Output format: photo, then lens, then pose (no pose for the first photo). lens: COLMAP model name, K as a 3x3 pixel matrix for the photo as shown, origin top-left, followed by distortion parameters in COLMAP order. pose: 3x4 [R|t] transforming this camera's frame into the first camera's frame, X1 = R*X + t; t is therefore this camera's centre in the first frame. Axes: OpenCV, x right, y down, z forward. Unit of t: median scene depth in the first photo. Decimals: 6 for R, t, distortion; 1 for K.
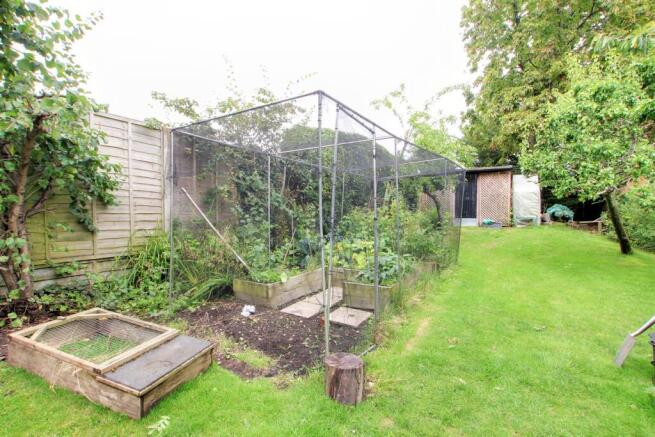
lens RADIAL K [[303.5, 0, 328.3], [0, 303.5, 223.0], [0, 0, 1]] dist [-0.030727, 0.003037]
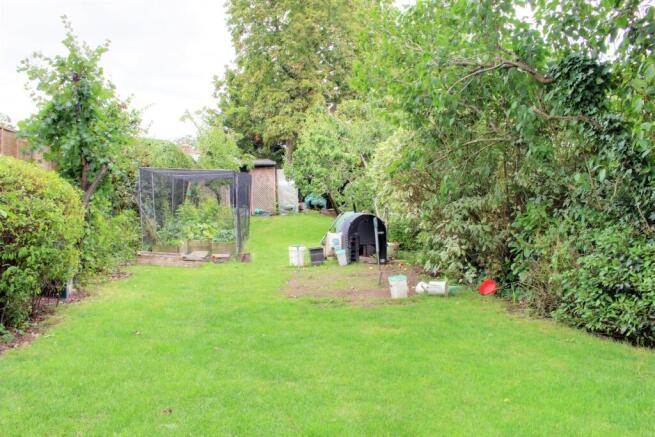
lens RADIAL K [[585.8, 0, 316.8], [0, 585.8, 227.3], [0, 0, 1]] dist [-0.106257, -0.014831]
pose [[0.804653, -0.042782, 0.592202, -0.597653], [0.034958, 0.999084, 0.024677, 0.009131], [-0.592715, 0.000846, 0.805412, -0.895808]]
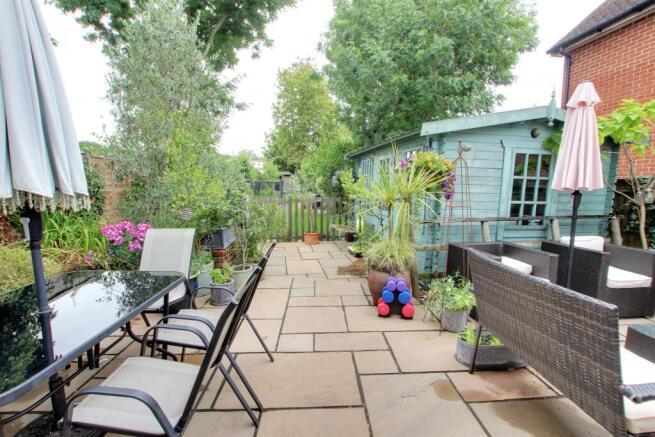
lens RADIAL K [[303.5, 0, 326.2], [0, 303.5, 222.1], [0, 0, 1]] dist [-0.030727, 0.003037]
pose [[0.772821, -0.084442, 0.628981, -1.135578], [0.015879, 0.993371, 0.113851, -0.045326], [-0.634425, -0.077999, 0.769039, -1.692144]]
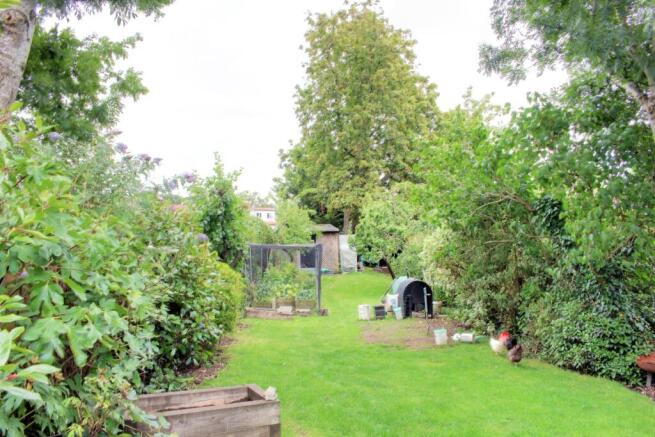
lens RADIAL K [[566.1, 0, 321.3], [0, 566.1, 227.2], [0, 0, 1]] dist [-0.106381, 0.085062]
pose [[0.846715, 0.005732, 0.532016, -0.835373], [0.032331, 0.997540, -0.062204, -0.041030], [-0.531064, 0.069869, 0.844446, -1.149786]]
